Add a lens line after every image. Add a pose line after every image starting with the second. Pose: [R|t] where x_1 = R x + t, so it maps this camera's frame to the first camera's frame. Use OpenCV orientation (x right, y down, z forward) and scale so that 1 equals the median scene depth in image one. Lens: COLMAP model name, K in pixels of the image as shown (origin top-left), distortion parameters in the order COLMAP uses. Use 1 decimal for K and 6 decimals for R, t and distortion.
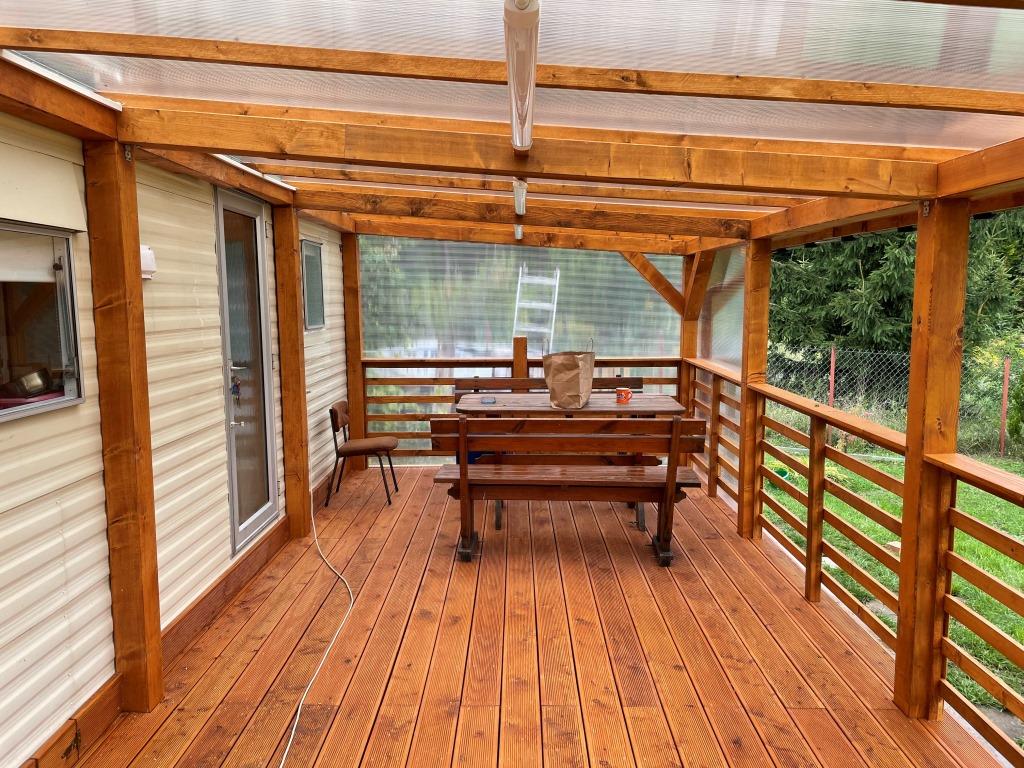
lens RADIAL K [[760.4, 0, 501.3], [0, 760.4, 380.2], [0, 0, 1]] dist [0.110430, -0.151369]
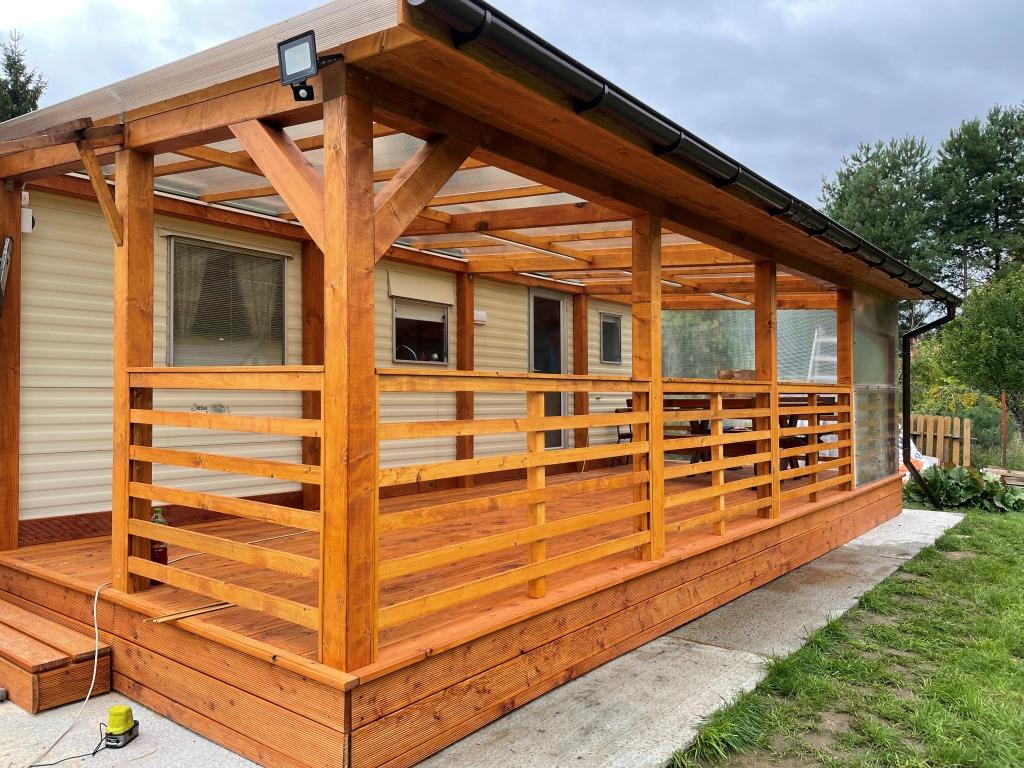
lens RADIAL K [[765.7, 0, 489.8], [0, 765.7, 386.0], [0, 0, 1]] dist [0.102823, -0.142127]
pose [[0.788729, -0.003784, -0.614729, 1.241707], [-0.073829, 0.992160, -0.100834, 0.361383], [0.610291, 0.124916, 0.782266, -1.040922]]
